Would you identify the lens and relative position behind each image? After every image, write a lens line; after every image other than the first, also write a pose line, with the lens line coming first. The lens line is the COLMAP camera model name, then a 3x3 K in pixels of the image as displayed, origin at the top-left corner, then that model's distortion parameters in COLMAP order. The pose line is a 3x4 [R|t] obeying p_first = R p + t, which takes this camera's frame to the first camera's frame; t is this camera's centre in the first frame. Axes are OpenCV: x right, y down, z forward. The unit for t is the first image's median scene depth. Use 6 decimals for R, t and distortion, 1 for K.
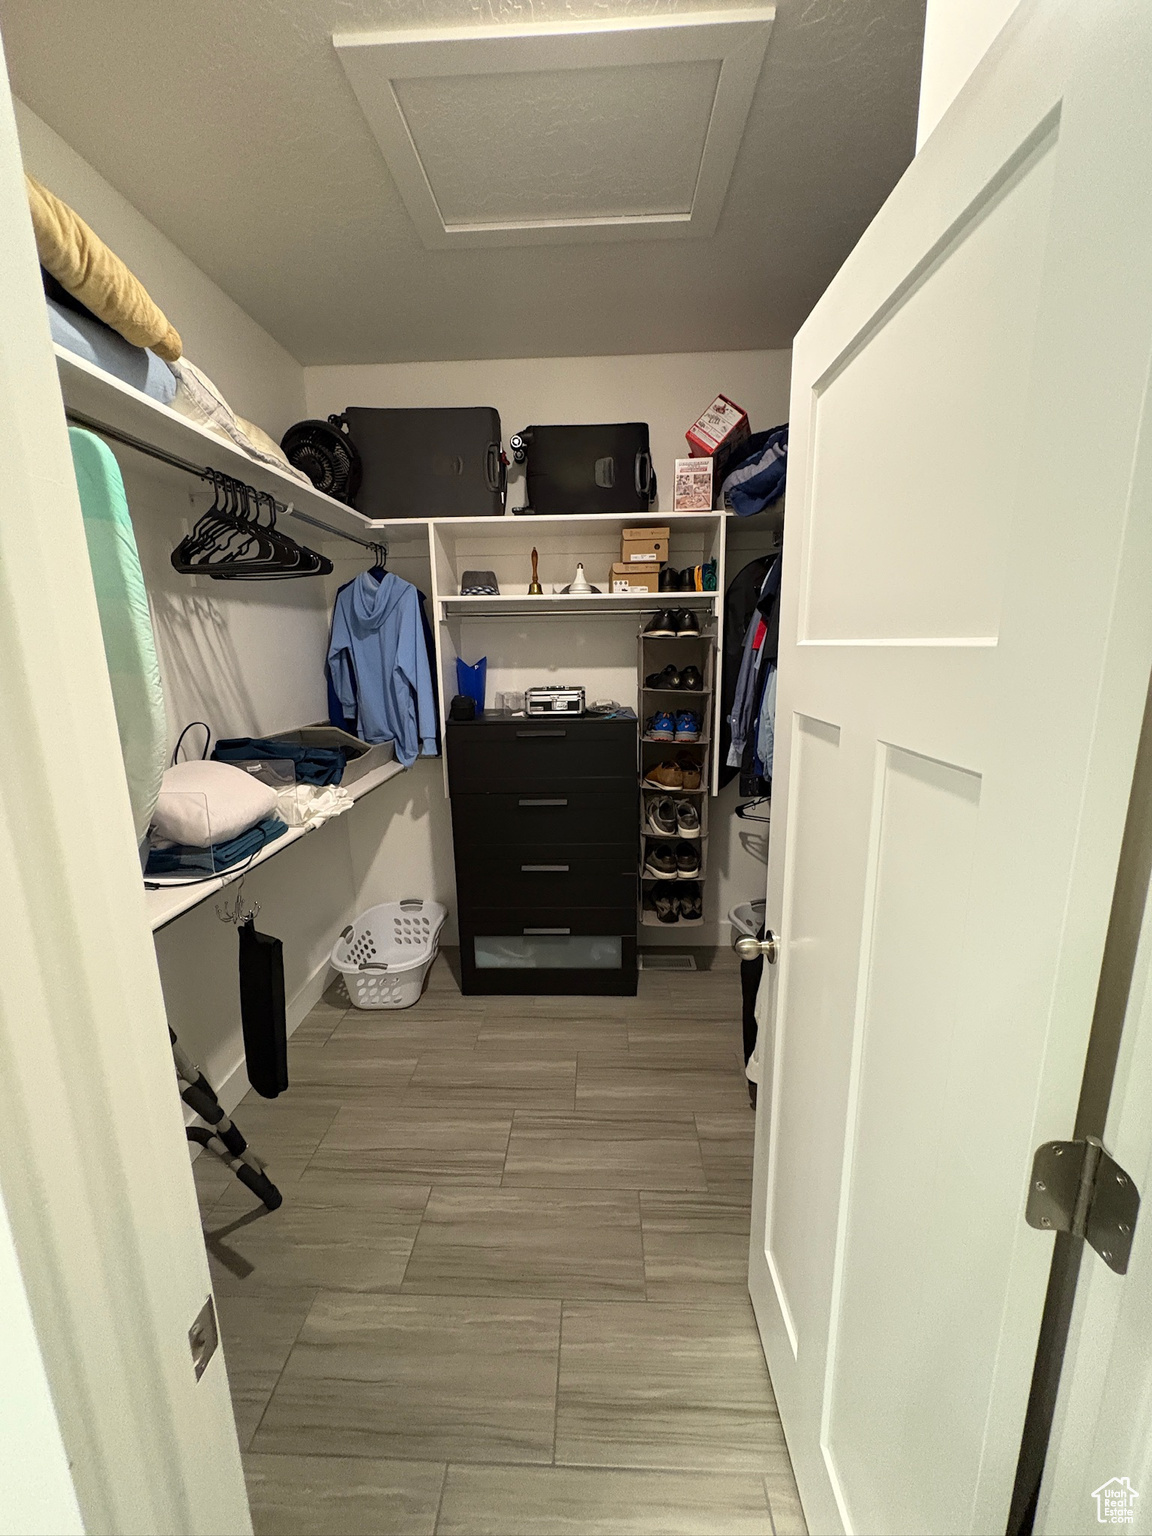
lens RADIAL K [[610.1, 0, 573.0], [0, 610.1, 772.4], [0, 0, 1]] dist [0.001356, 0.000074]
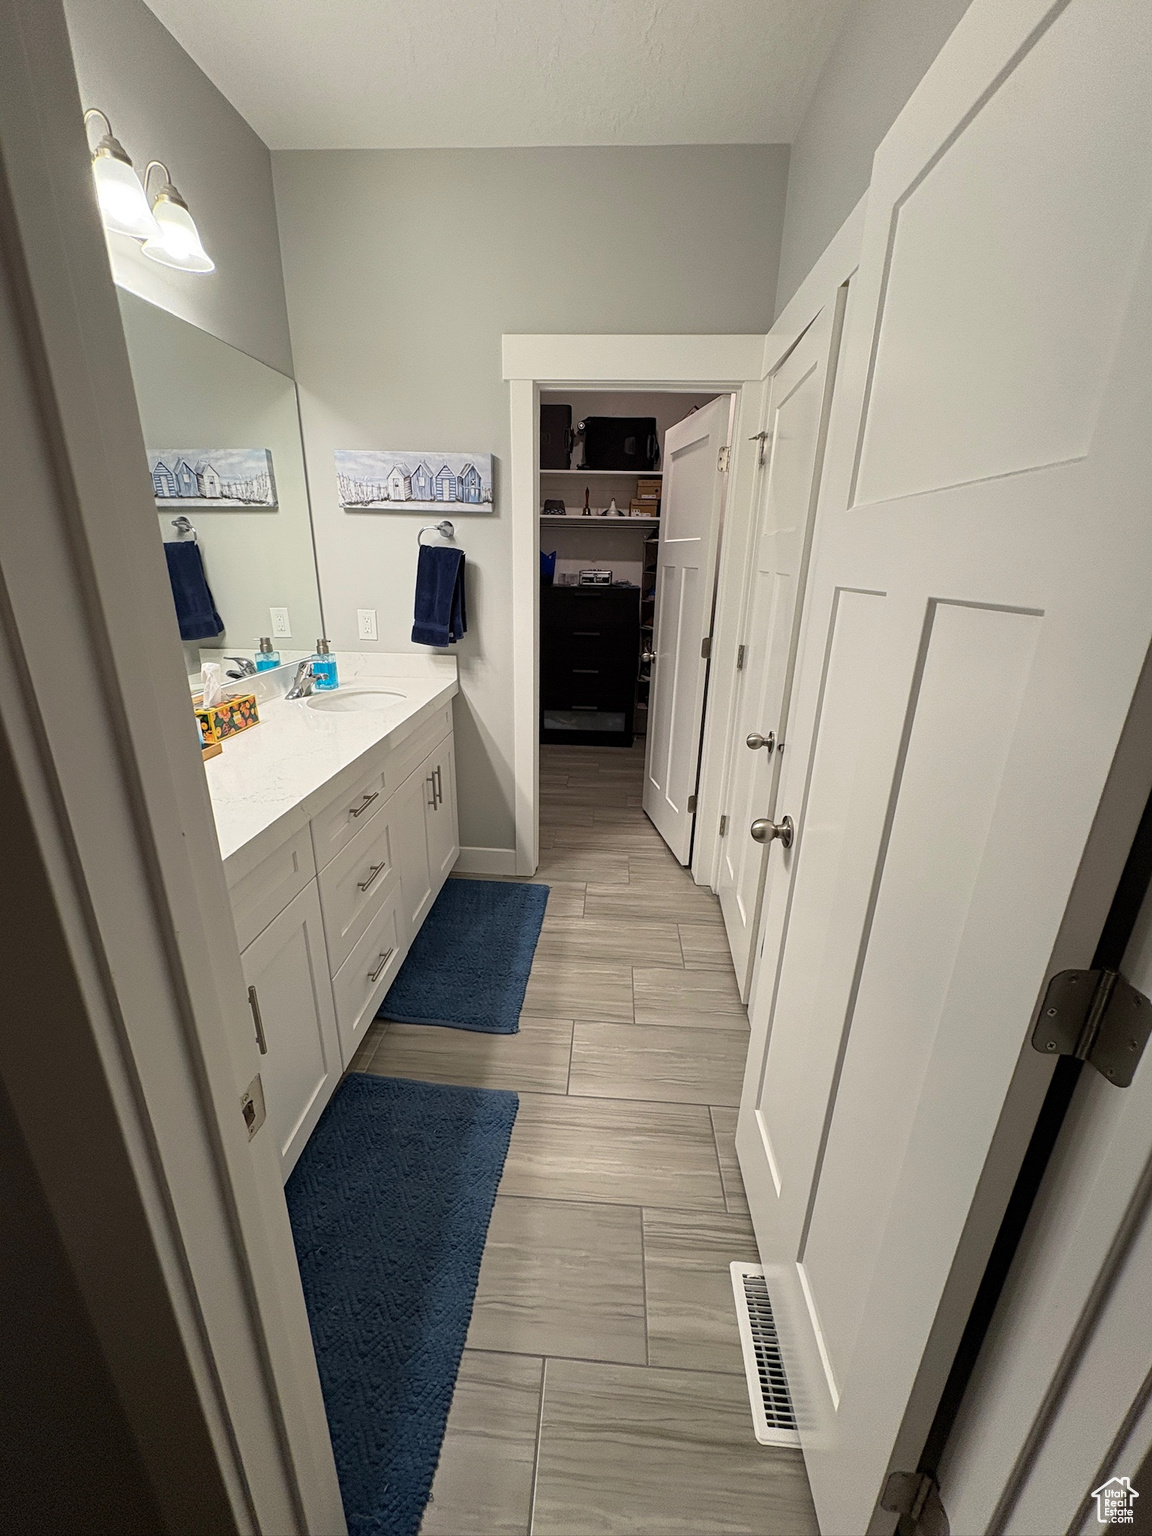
lens RADIAL K [[610.1, 0, 586.9], [0, 610.1, 760.7], [0, 0, 1]] dist [0.001356, 0.000074]
pose [[0.998394, 0.050363, -0.025947, 0.019688], [-0.046672, 0.990775, 0.127229, 0.182786], [0.032115, -0.125814, 0.991534, -0.825555]]
